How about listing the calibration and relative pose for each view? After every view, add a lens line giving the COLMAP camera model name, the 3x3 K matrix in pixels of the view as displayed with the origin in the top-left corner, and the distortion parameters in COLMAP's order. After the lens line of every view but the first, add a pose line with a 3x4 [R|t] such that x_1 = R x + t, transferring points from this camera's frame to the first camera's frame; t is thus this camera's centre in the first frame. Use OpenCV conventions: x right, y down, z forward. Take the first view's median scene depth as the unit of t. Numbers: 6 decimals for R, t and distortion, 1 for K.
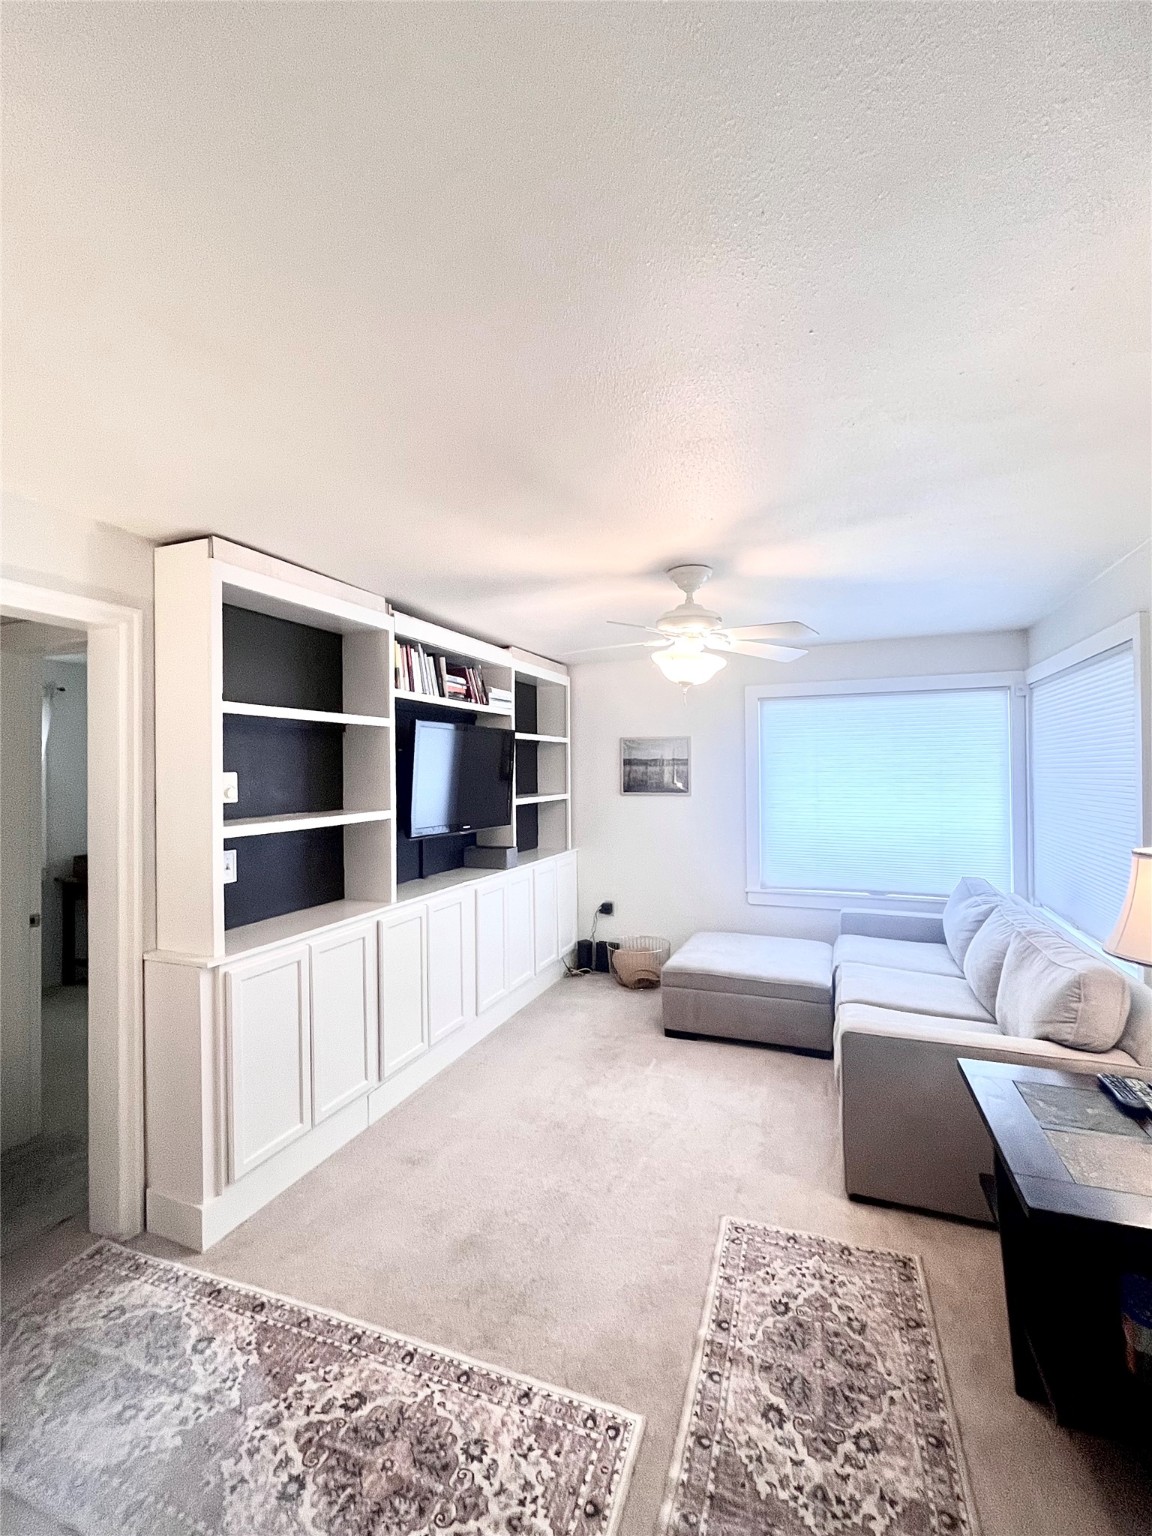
lens RADIAL K [[622.8, 0, 564.2], [0, 622.8, 771.5], [0, 0, 1]] dist [0.002555, -0.000546]
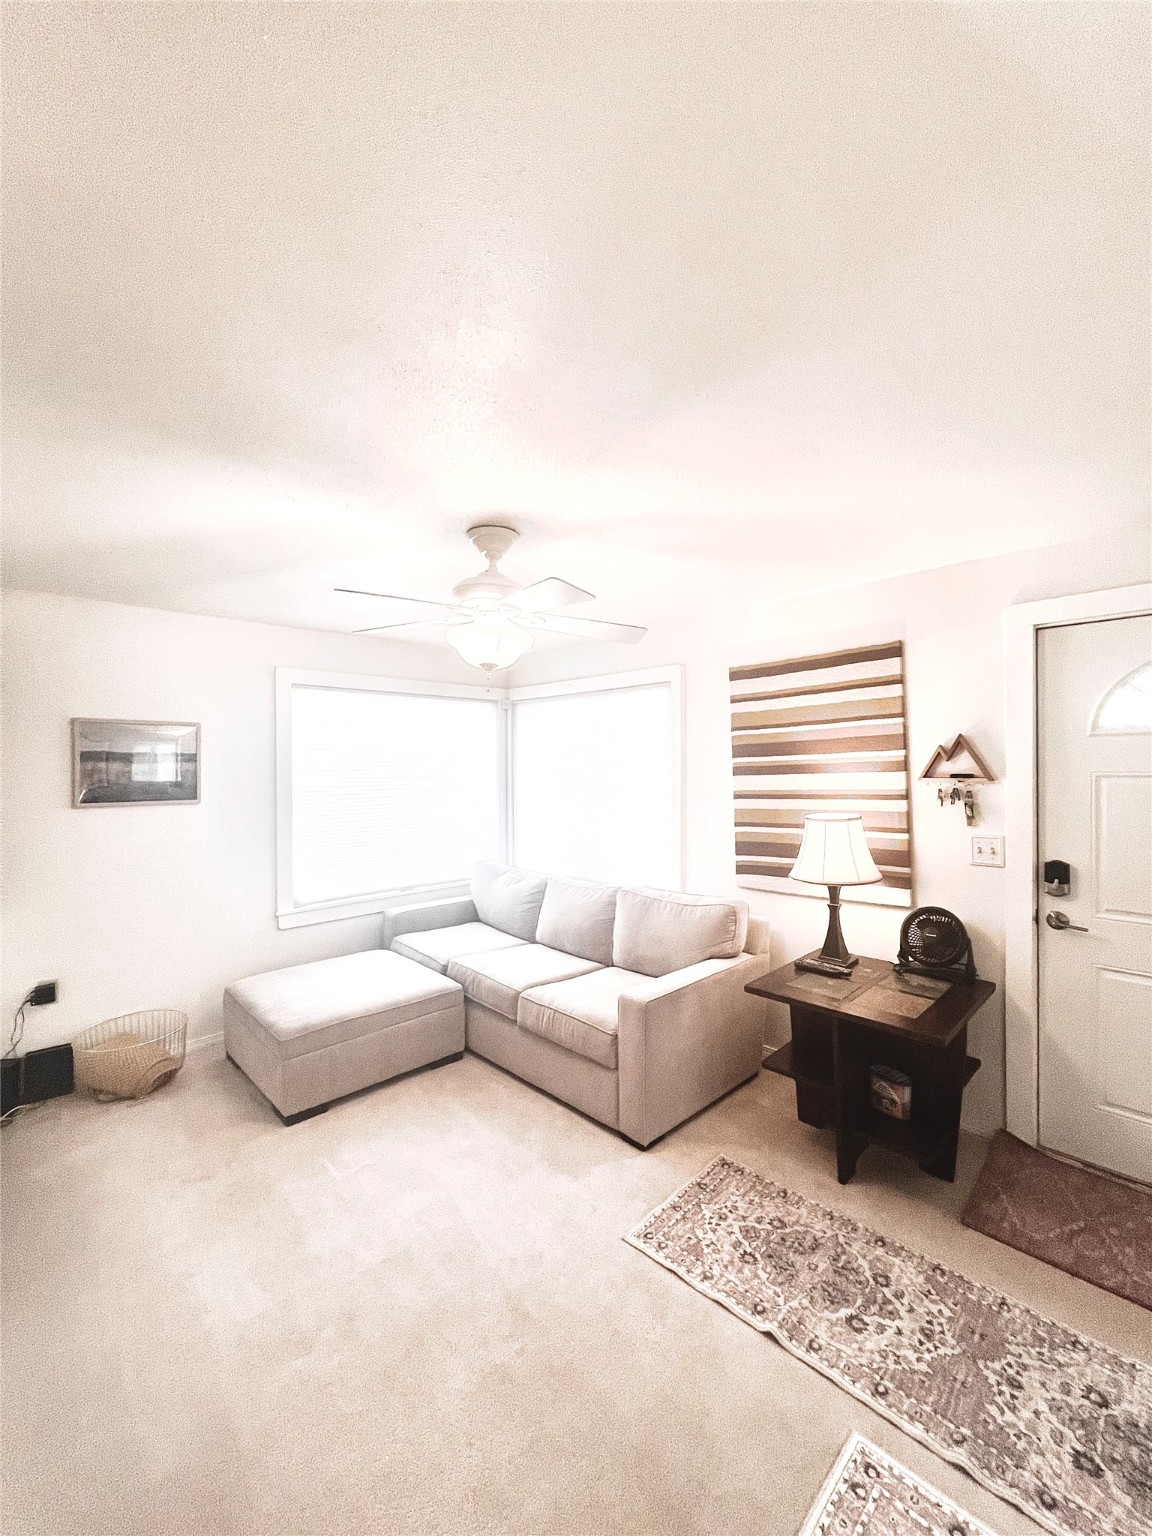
lens RADIAL K [[622.8, 0, 569.6], [0, 622.8, 768.7], [0, 0, 1]] dist [0.002555, -0.000546]
pose [[0.431243, 0.000816, 0.902236, -0.553096], [-0.001101, 0.999999, -0.000378, -0.004323], [-0.902235, -0.000830, 0.431243, 0.569574]]
